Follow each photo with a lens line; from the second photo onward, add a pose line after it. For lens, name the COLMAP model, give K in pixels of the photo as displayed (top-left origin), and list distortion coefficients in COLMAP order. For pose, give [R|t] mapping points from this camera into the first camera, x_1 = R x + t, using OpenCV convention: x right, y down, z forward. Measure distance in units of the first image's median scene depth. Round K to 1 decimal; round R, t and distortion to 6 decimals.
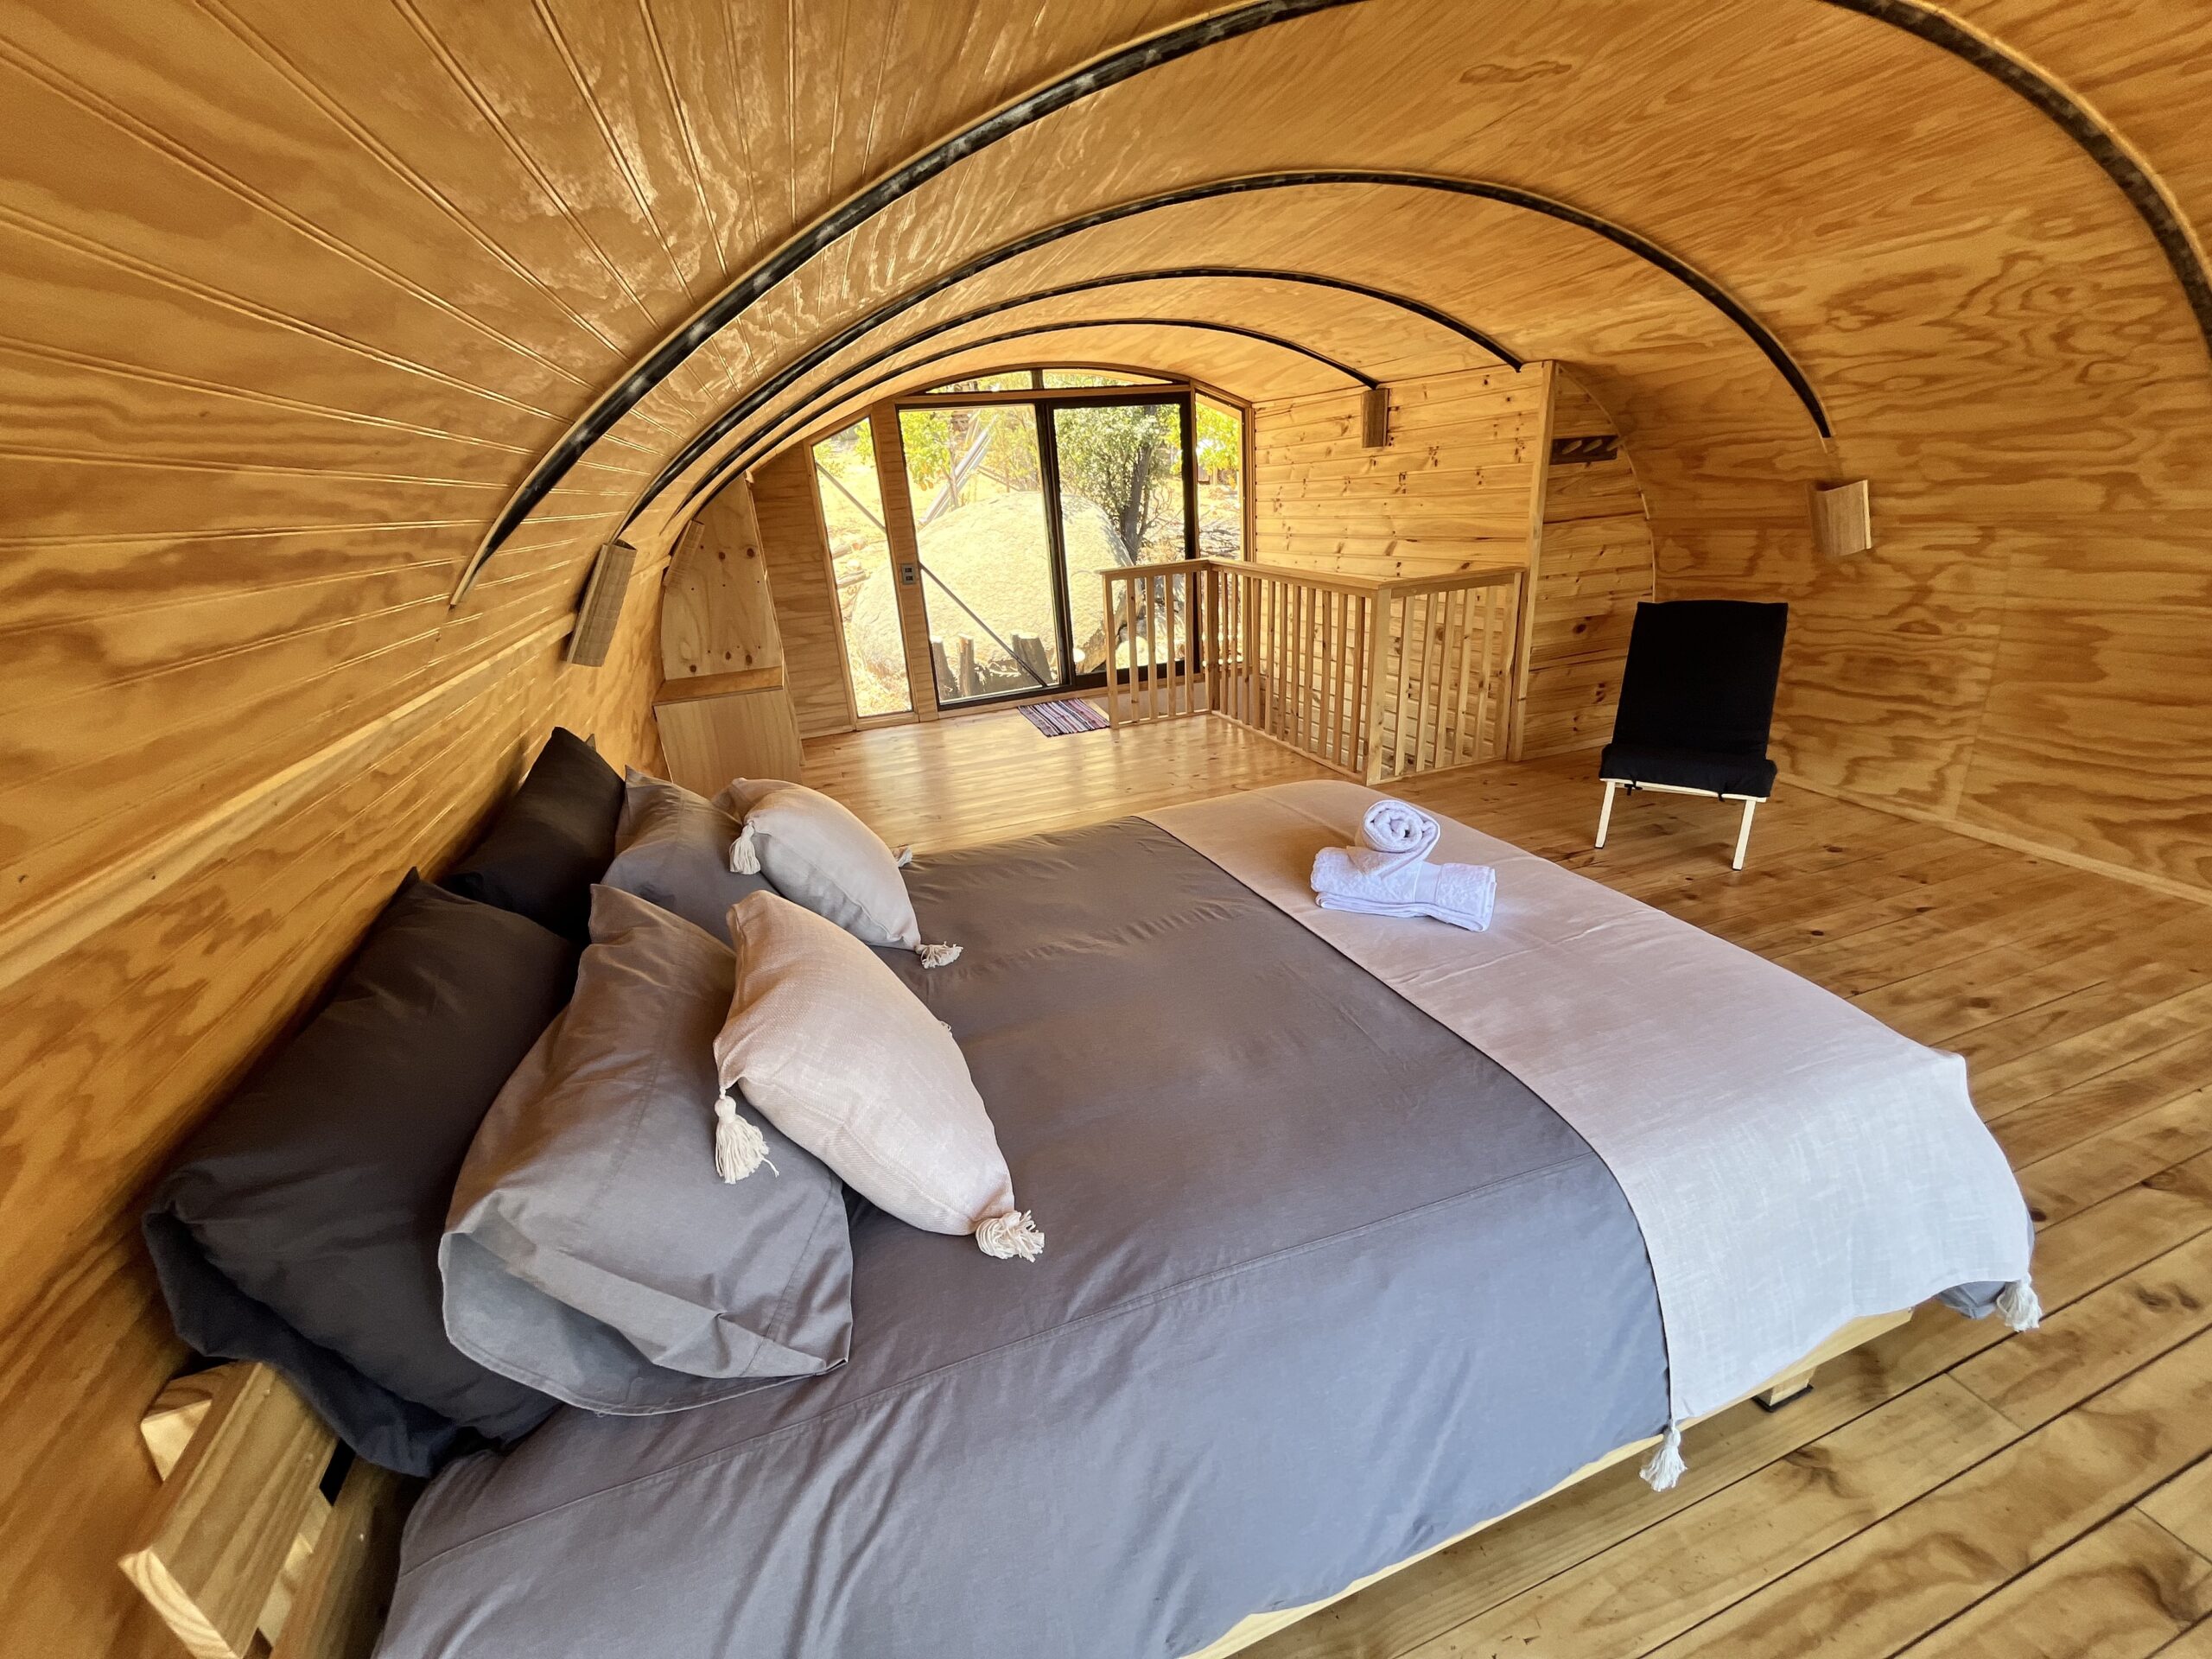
lens RADIAL K [[894.4, 0, 1095.8], [0, 894.4, 824.3], [0, 0, 1]] dist [-0.005447, 0.000729]
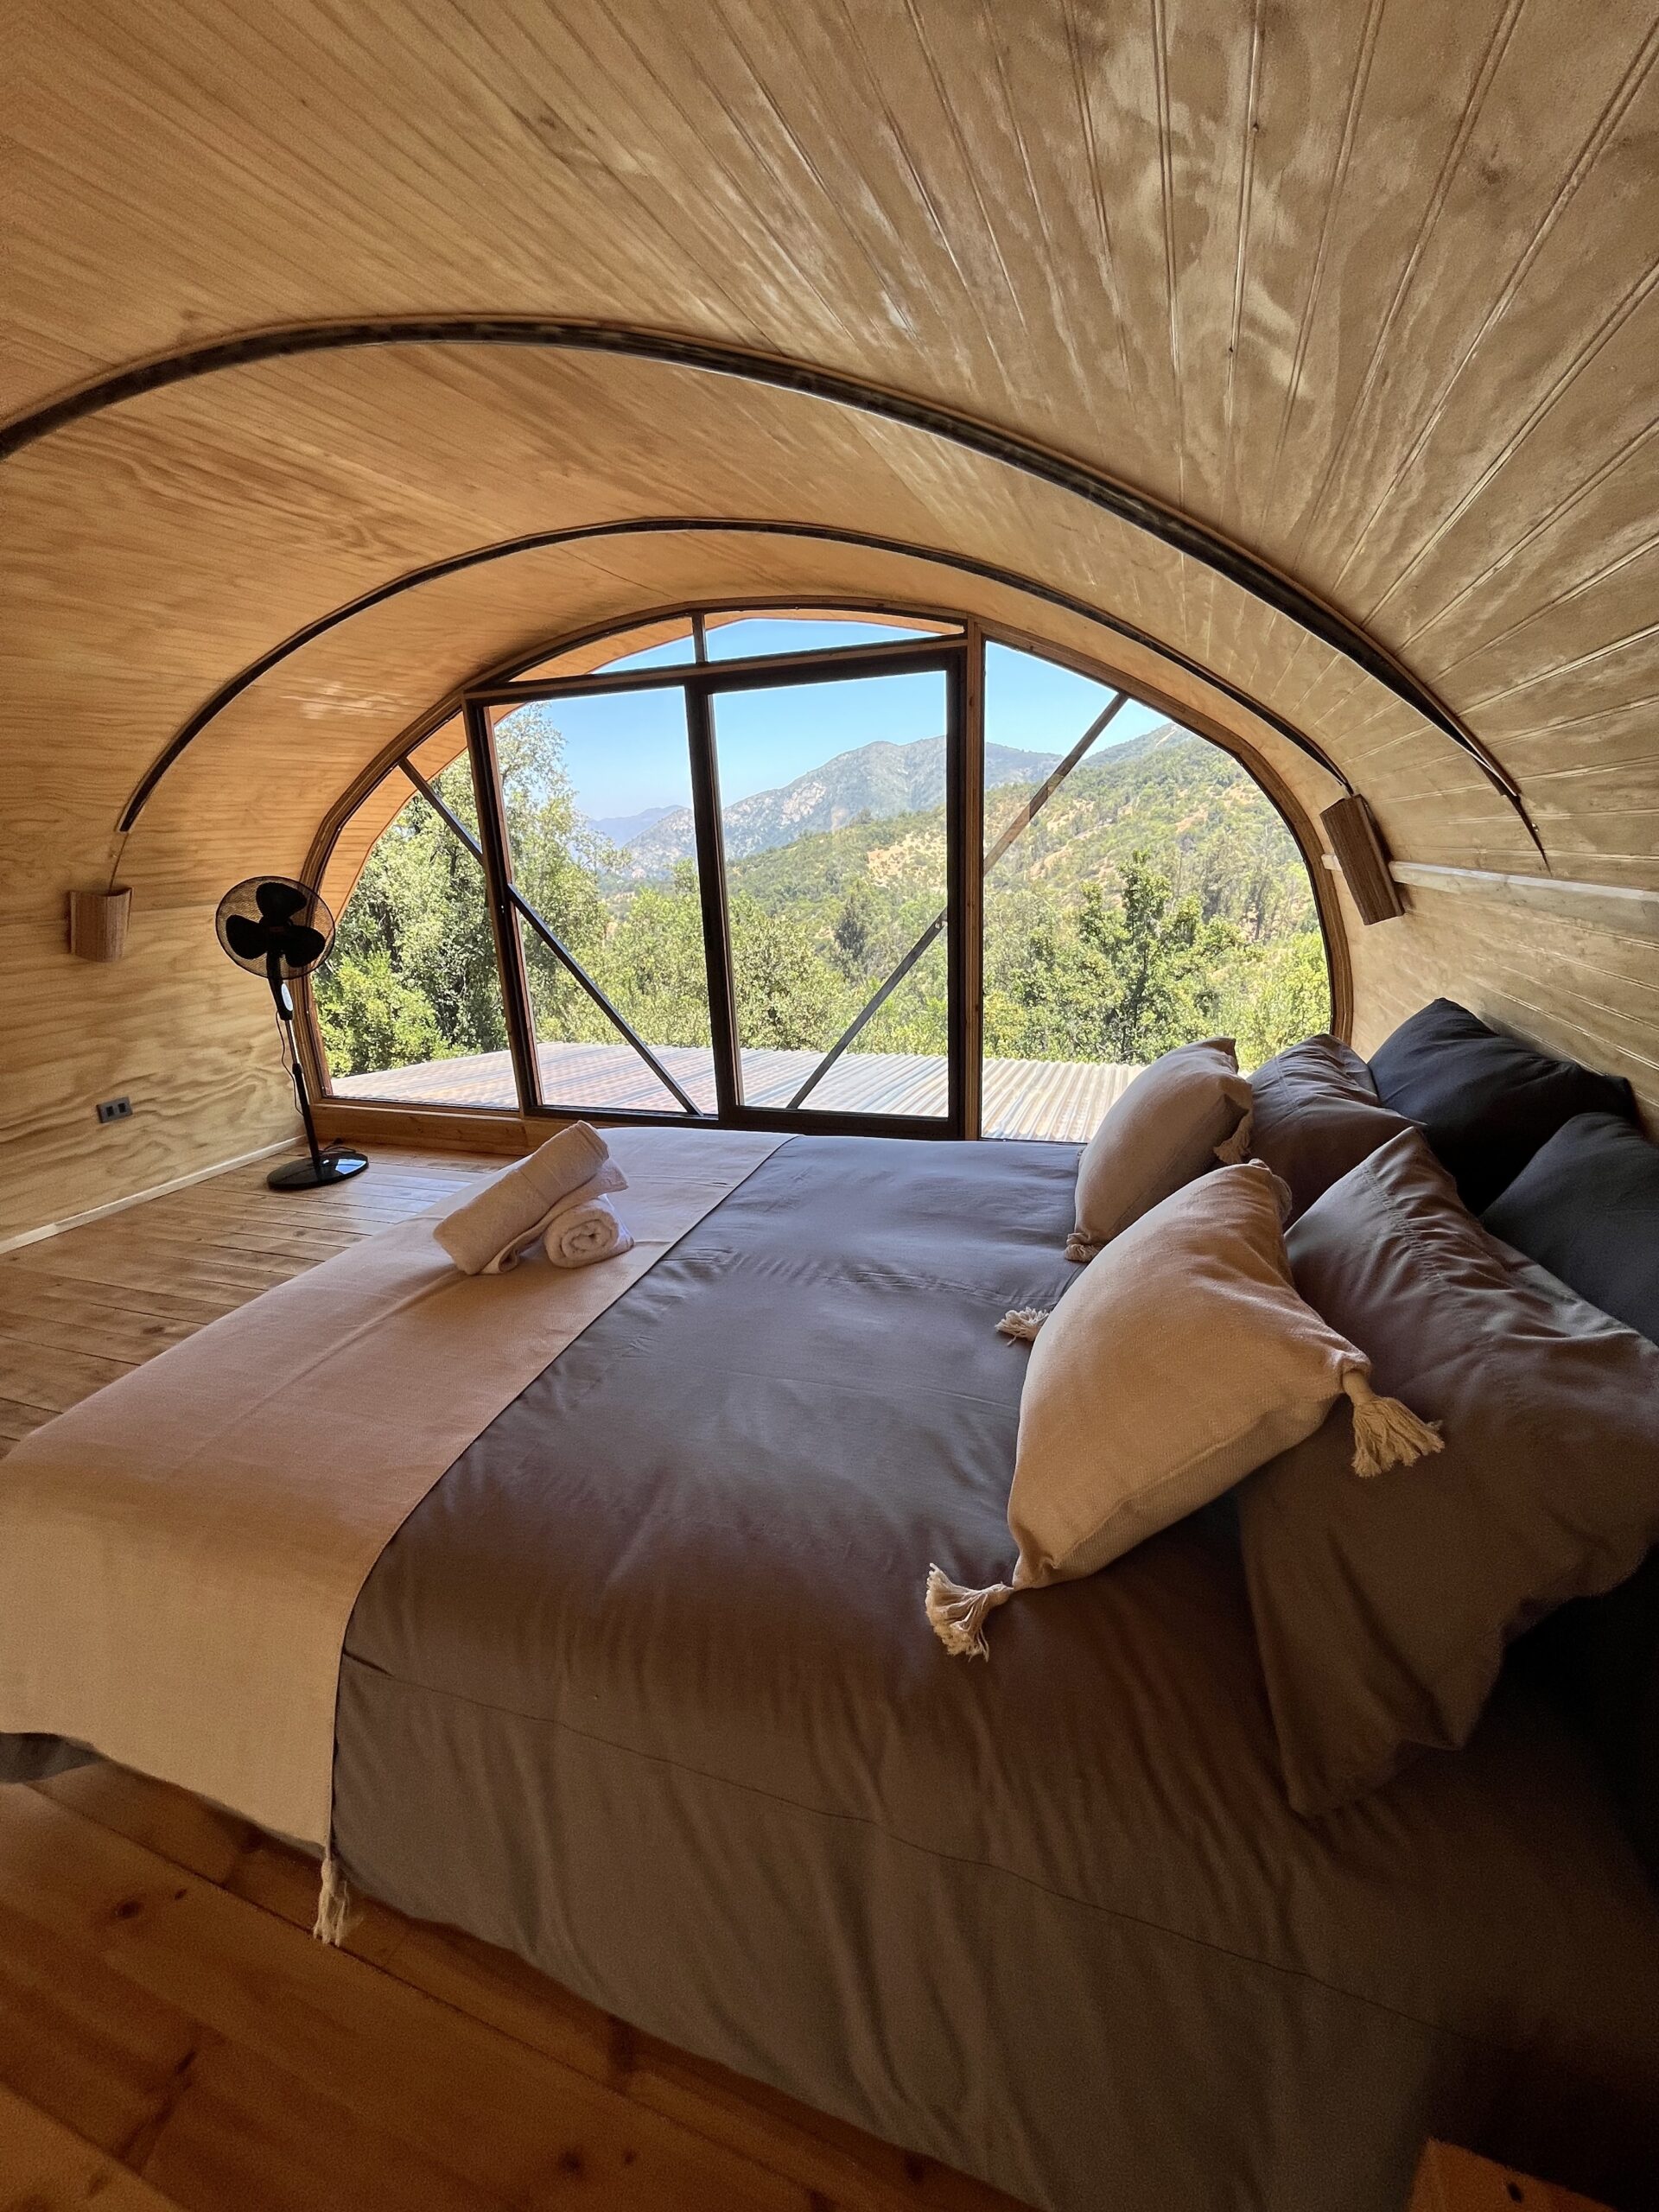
lens RADIAL K [[894.4, 0, 832.2], [0, 894.4, 1097.7], [0, 0, 1]] dist [-0.005447, 0.000729]
pose [[-0.773057, -0.076608, 0.629694, -0.312073], [0.307929, 0.822553, 0.478107, -0.266944], [-0.554584, 0.563505, -0.612290, 0.861544]]
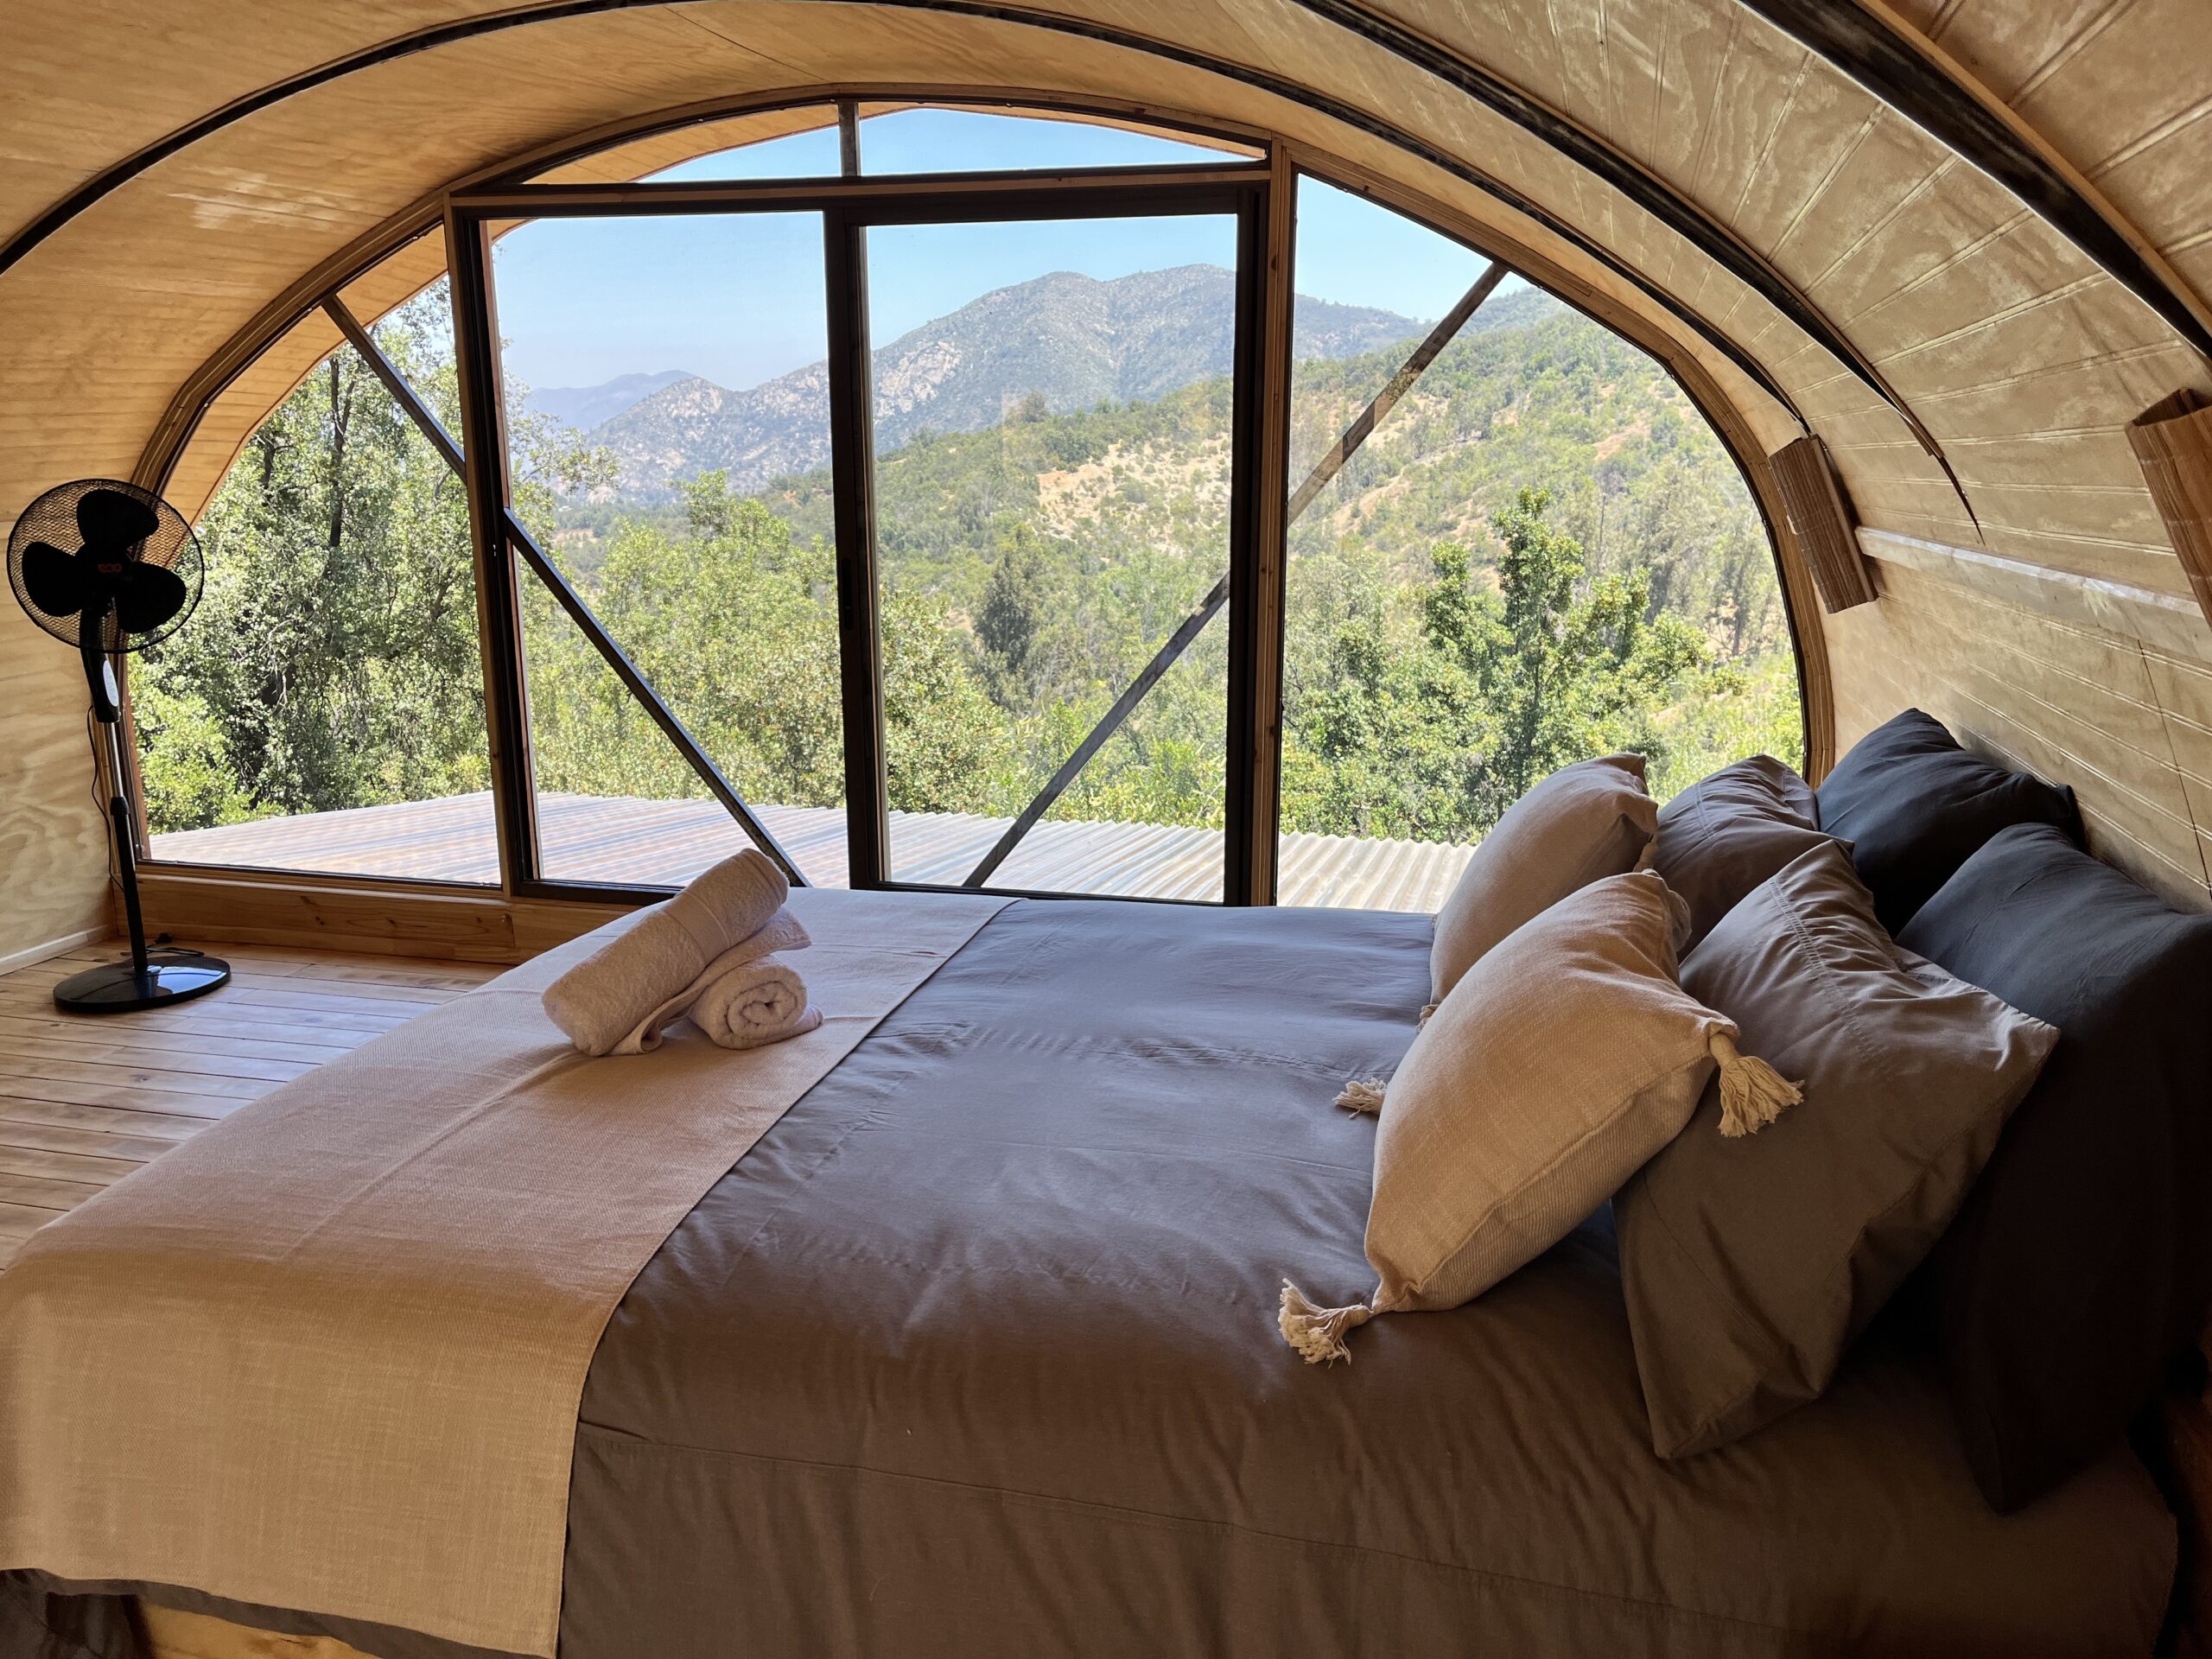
lens RADIAL K [[1673.4, 0, 1101.0], [0, 1673.4, 845.0], [0, 0, 1]] dist [0.056530, -0.080635]
pose [[-0.821303, -0.062341, 0.567076, -0.395786], [0.252347, 0.851782, 0.459117, -0.344699], [-0.511647, 0.520174, -0.683839, 1.055536]]
